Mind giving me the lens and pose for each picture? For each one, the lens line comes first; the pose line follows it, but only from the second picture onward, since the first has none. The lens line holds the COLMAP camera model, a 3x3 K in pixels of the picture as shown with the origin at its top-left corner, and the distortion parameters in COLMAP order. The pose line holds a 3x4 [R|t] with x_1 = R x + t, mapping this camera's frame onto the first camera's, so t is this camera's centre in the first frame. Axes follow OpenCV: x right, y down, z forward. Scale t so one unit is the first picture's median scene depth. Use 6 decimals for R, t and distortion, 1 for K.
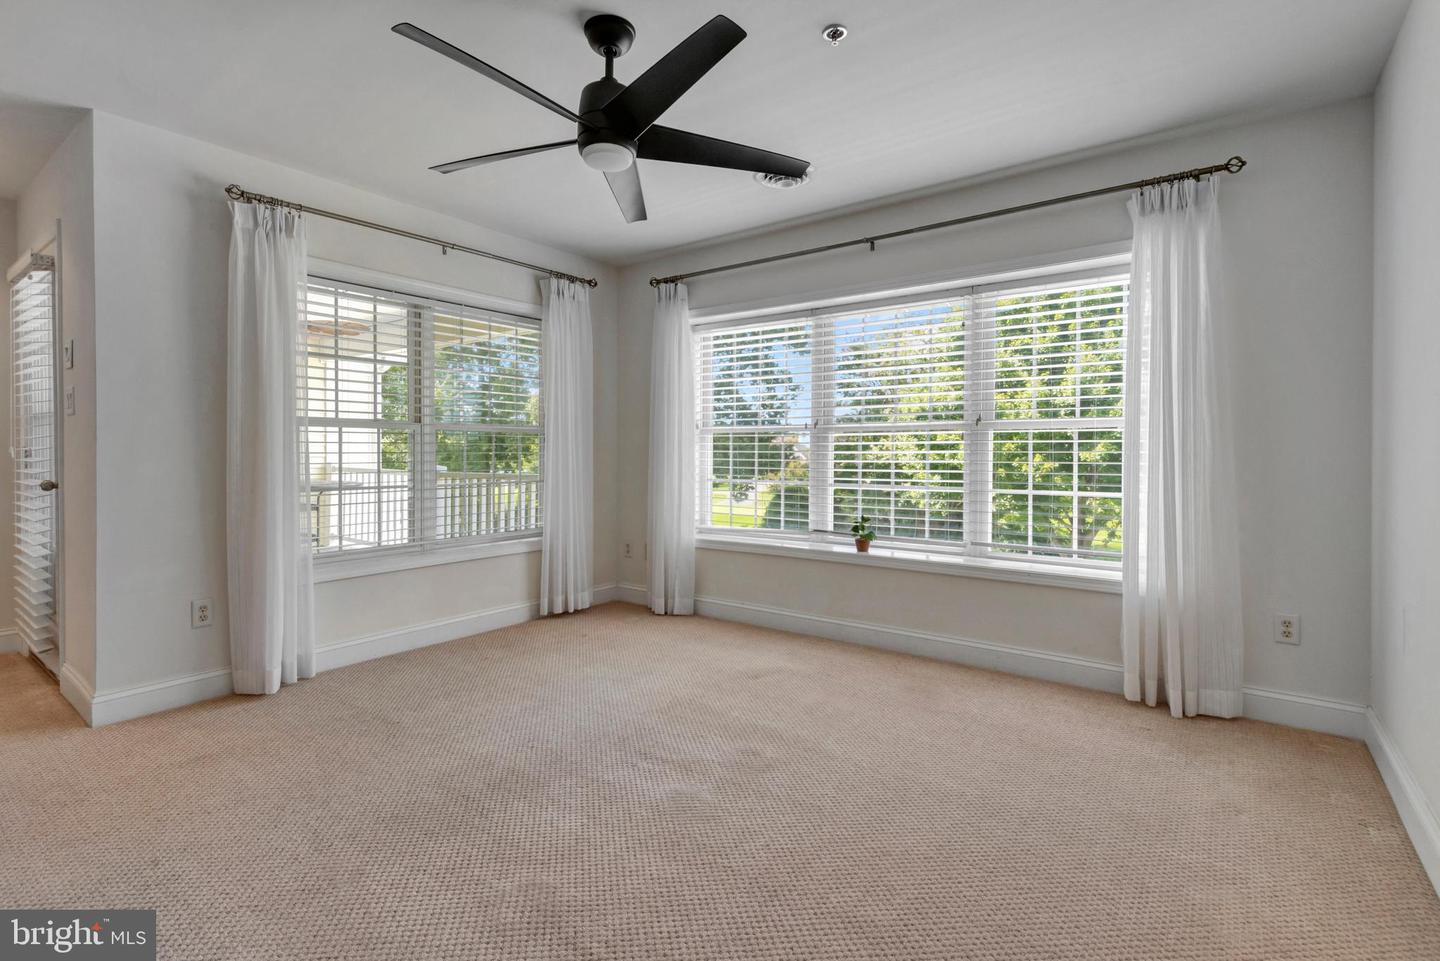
lens RADIAL K [[681.0, 0, 713.3], [0, 681.0, 470.2], [0, 0, 1]] dist [0.002949, 0.000457]
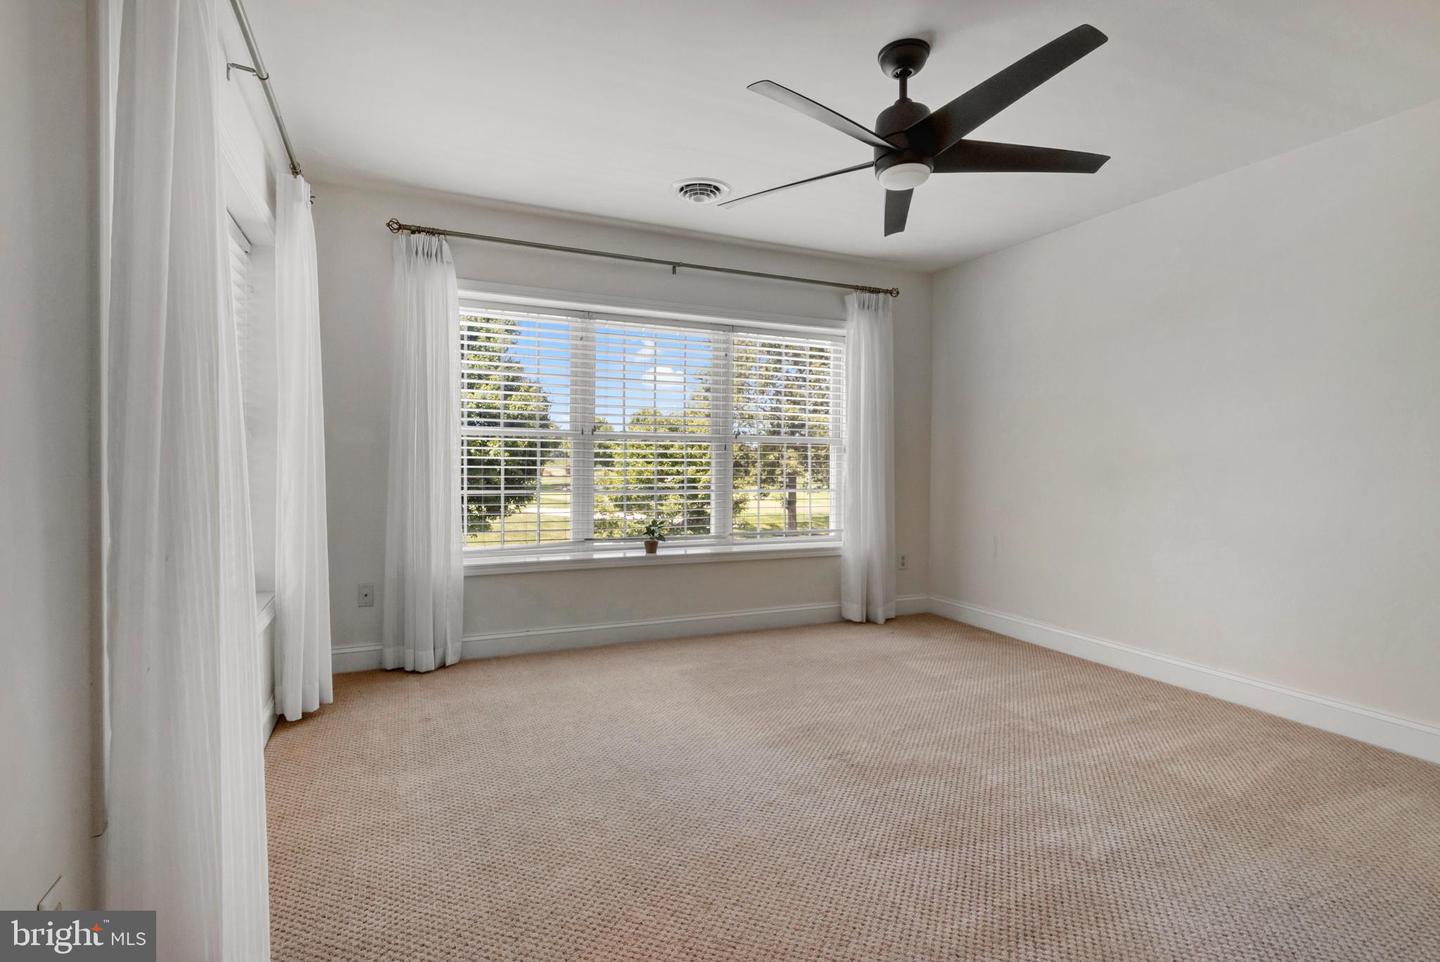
lens RADIAL K [[681.0, 0, 706.4], [0, 681.0, 473.0], [0, 0, 1]] dist [0.002949, 0.000457]
pose [[0.480525, -0.022881, 0.876682, -0.671716], [0.010074, 0.999738, 0.020571, -0.026831], [-0.876923, -0.001053, 0.480630, 0.418013]]
